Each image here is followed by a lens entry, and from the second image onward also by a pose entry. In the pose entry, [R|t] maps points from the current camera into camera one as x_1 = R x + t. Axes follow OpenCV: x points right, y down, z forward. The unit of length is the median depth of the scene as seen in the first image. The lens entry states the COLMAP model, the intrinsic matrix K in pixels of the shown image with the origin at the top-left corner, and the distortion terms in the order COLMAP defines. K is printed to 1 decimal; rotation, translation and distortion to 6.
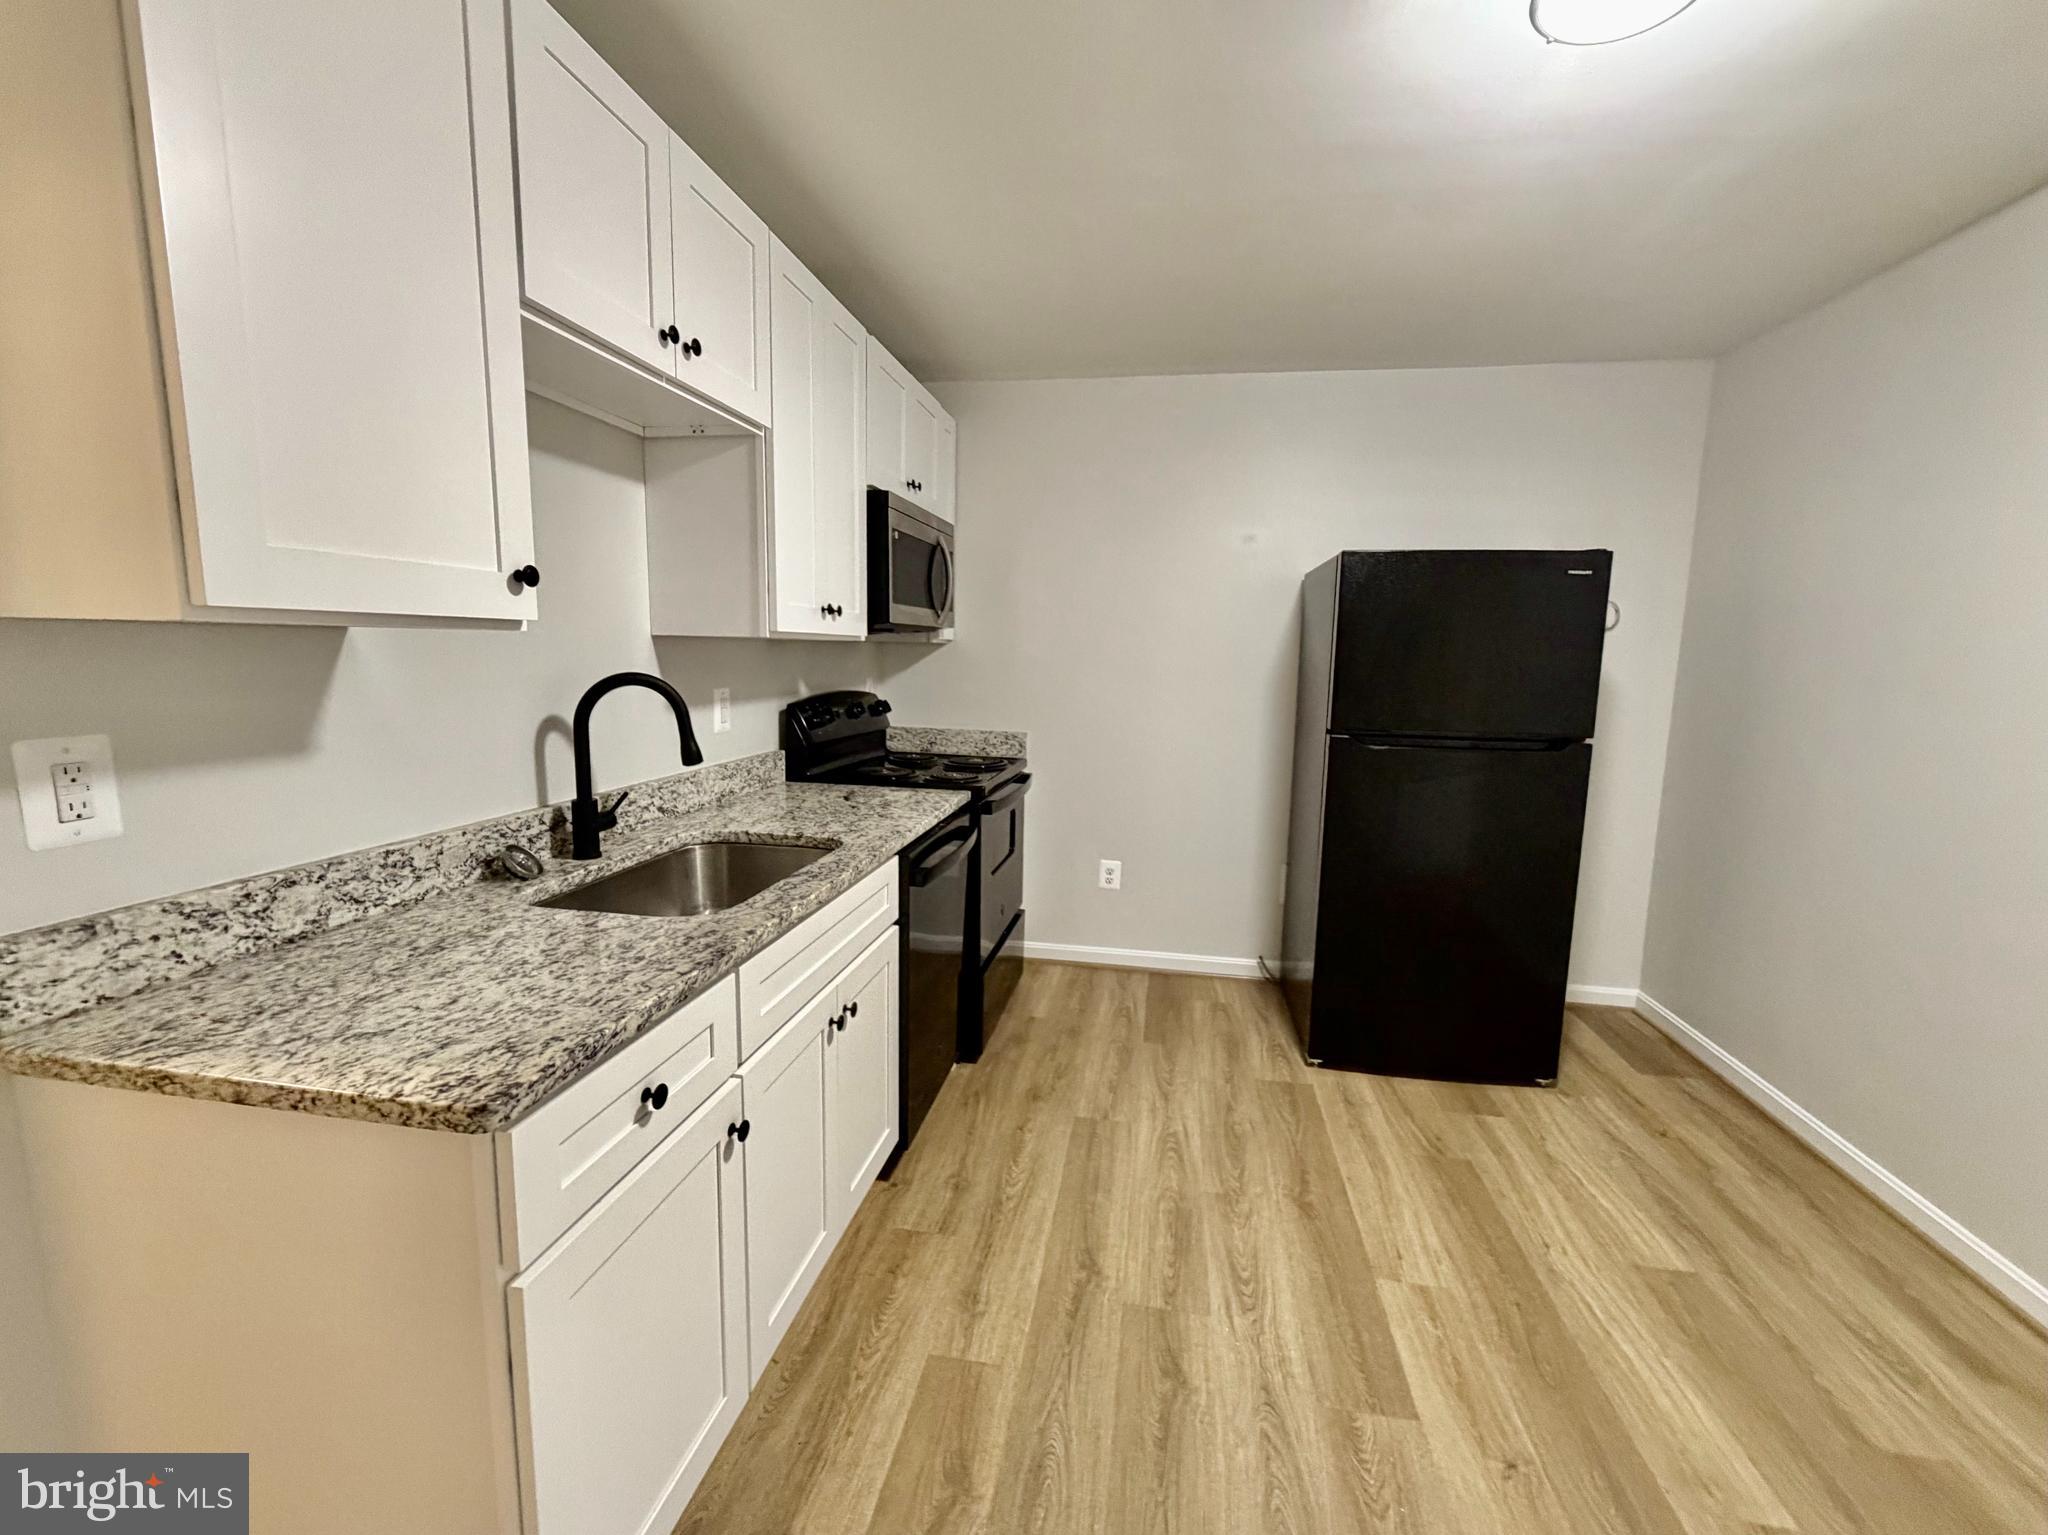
lens RADIAL K [[849.1, 0, 1031.2], [0, 849.1, 767.9], [0, 0, 1]] dist [-0.001595, -0.000149]
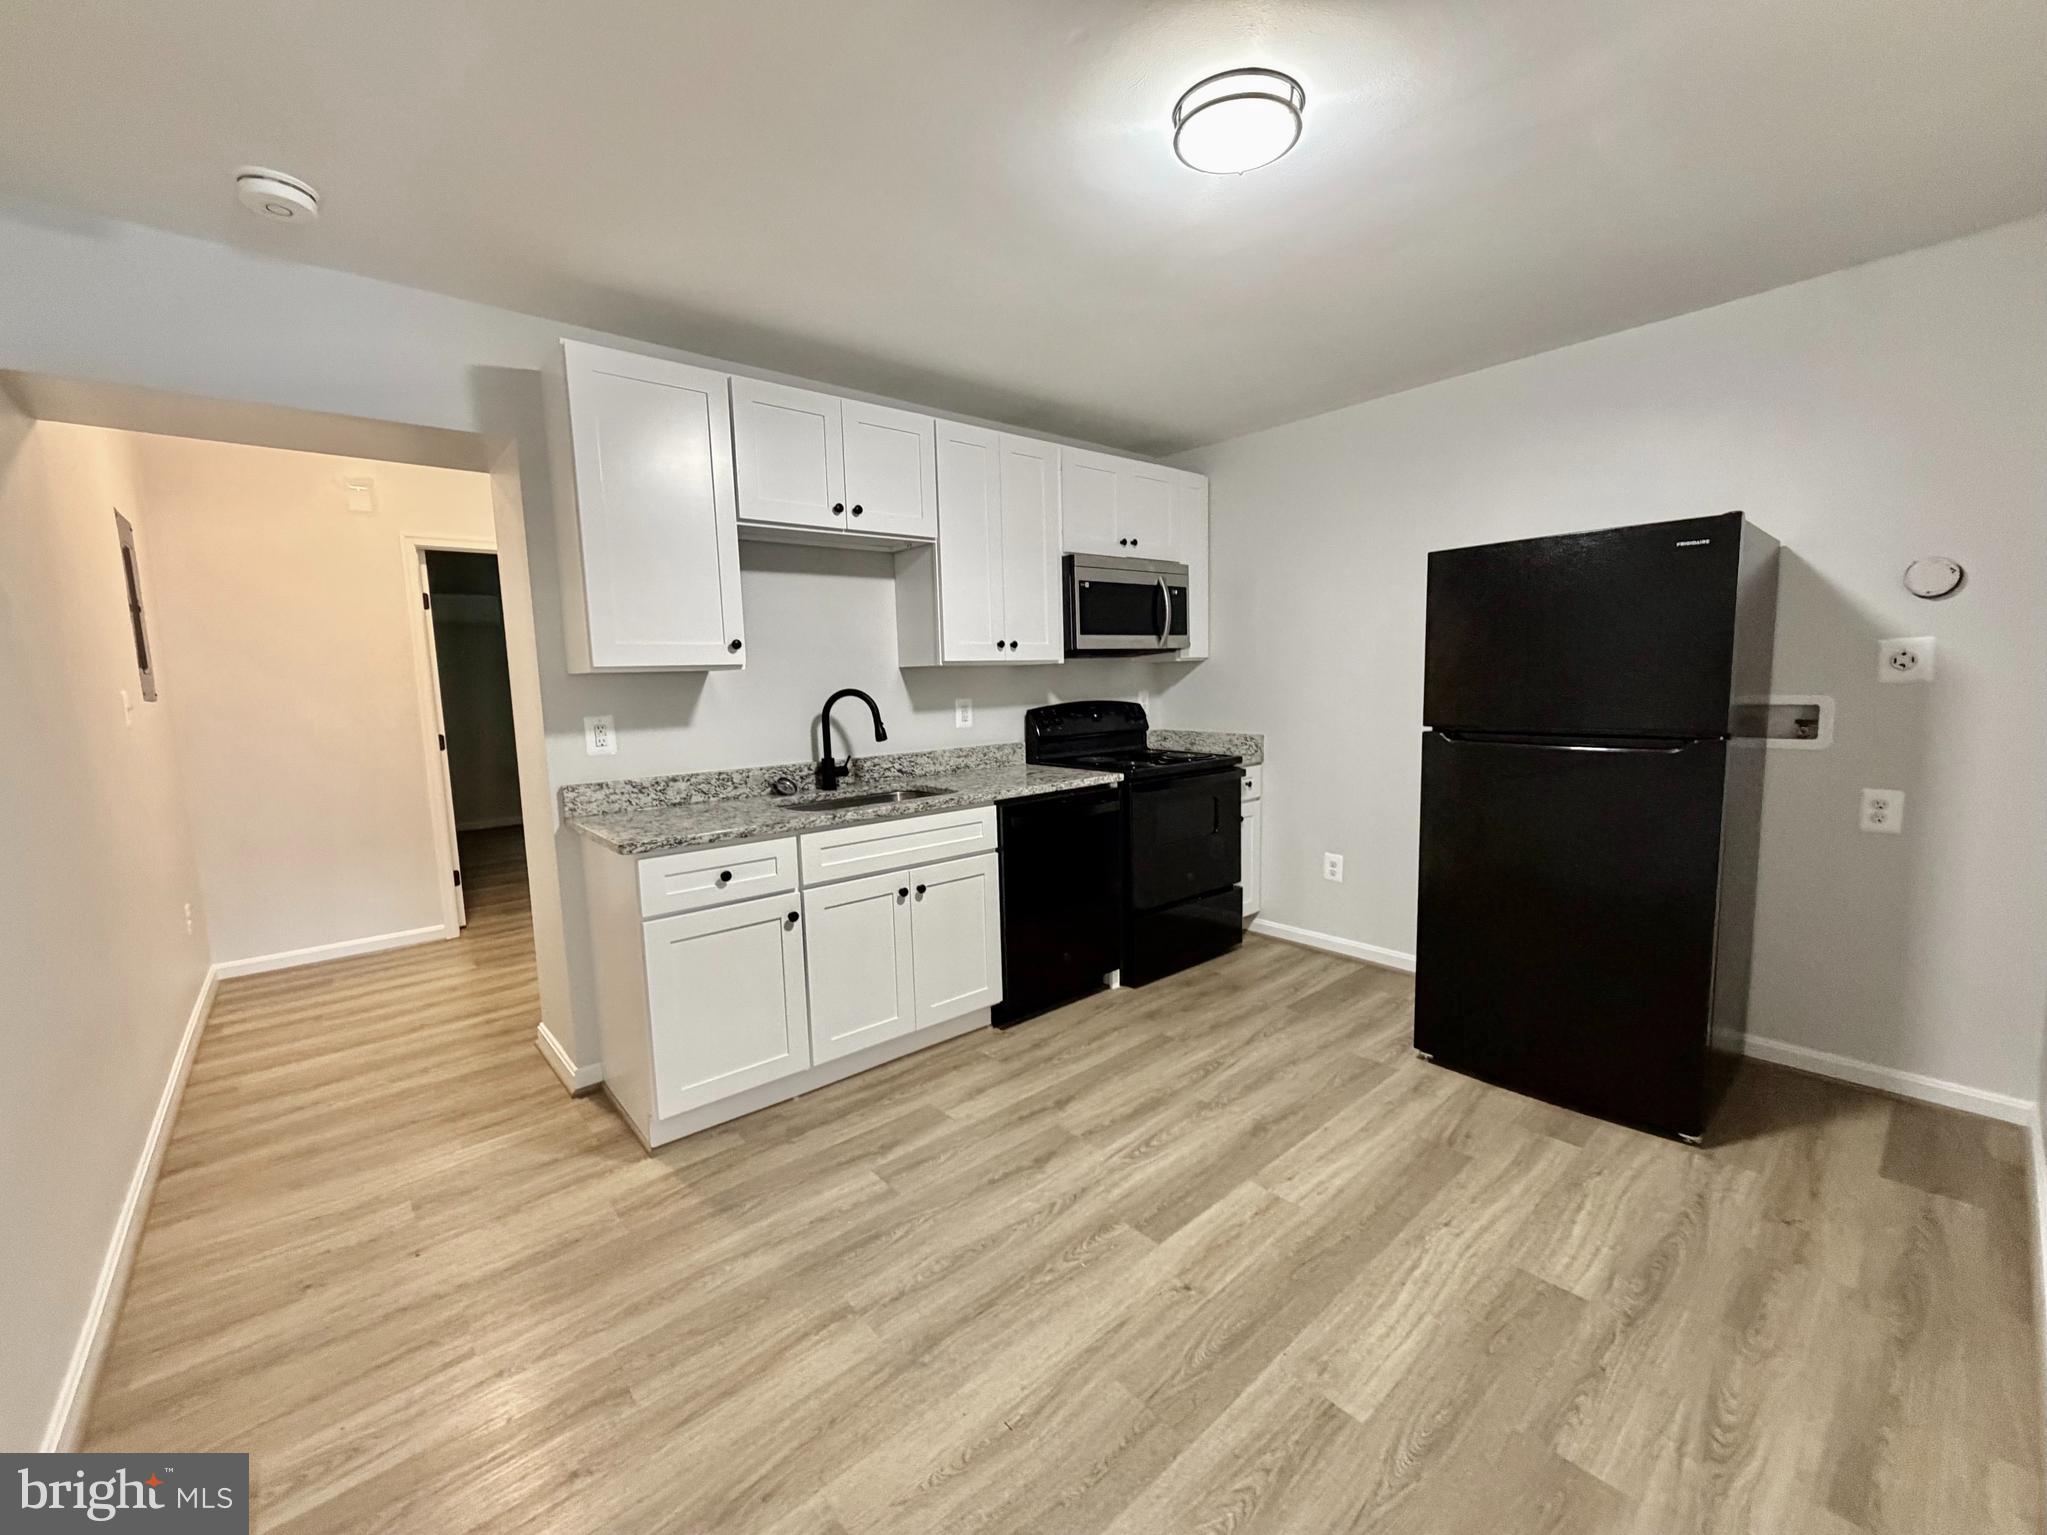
lens RADIAL K [[822.1, 0, 1033.1], [0, 822.1, 769.5], [0, 0, 1]] dist [-0.001771, -0.000268]
pose [[0.775089, 0.030506, -0.631116, 0.862399], [-0.044208, 0.999004, -0.006005, 0.048050], [0.630304, 0.032555, 0.775666, -0.096694]]
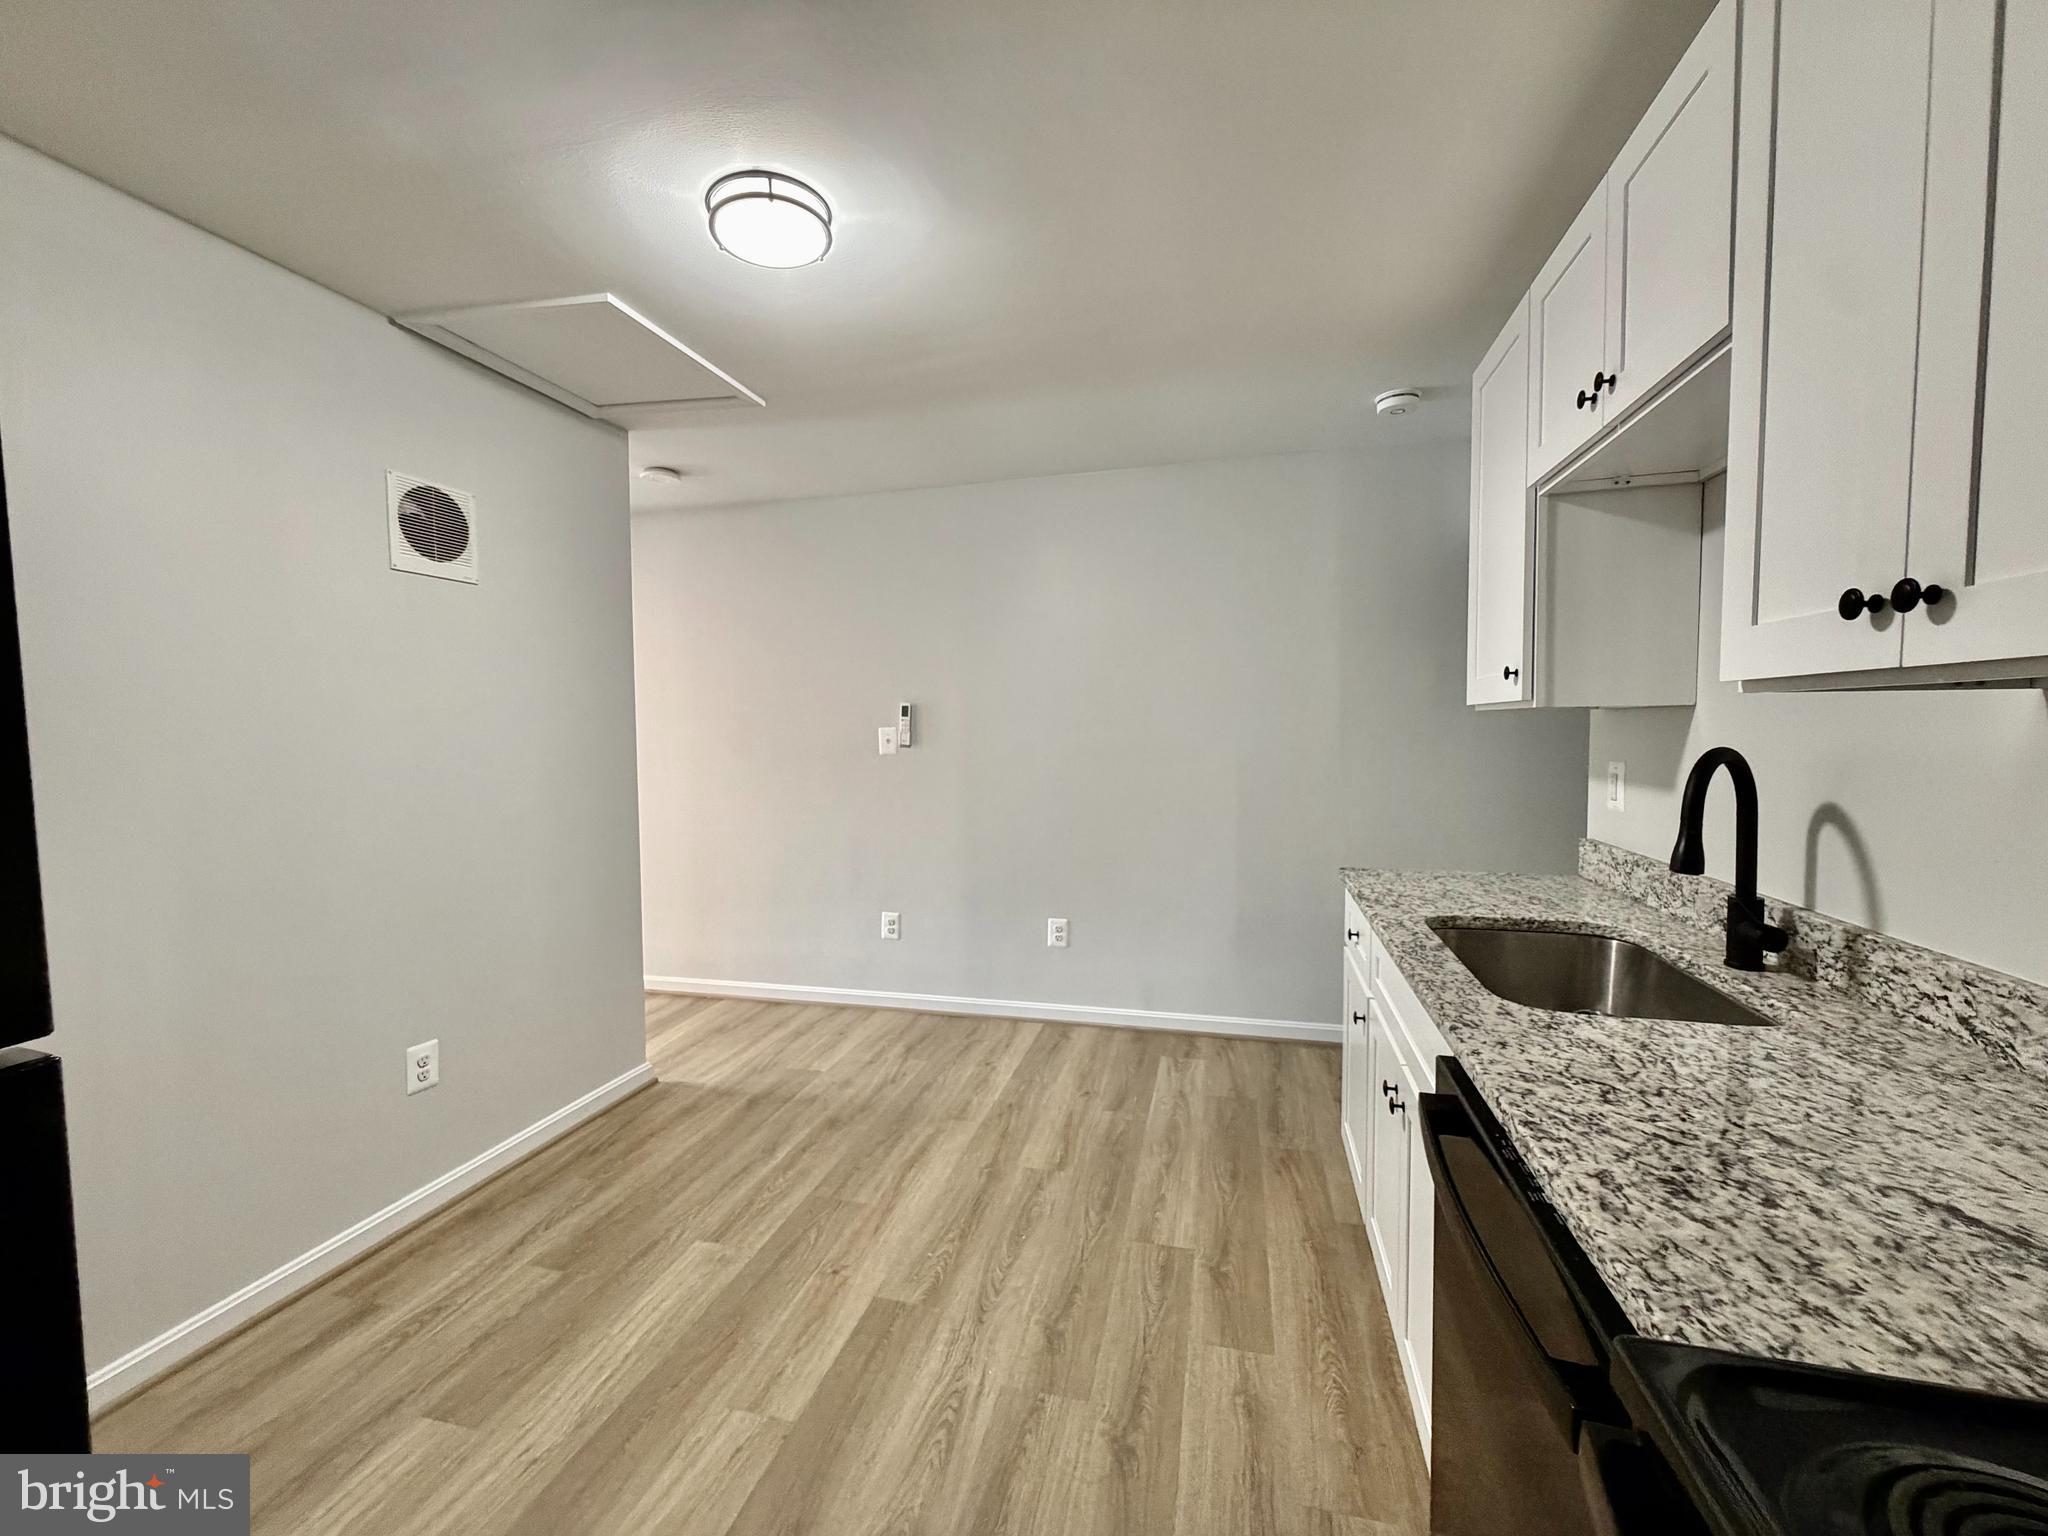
lens RADIAL K [[822.5, 0, 1033.7], [0, 822.5, 770.0], [0, 0, 1]] dist [-0.001771, -0.000268]
pose [[-0.997478, -0.016119, 0.069119, 0.109969], [-0.002379, 0.980913, 0.194432, -0.219115], [-0.070934, 0.193778, -0.978478, 1.648230]]
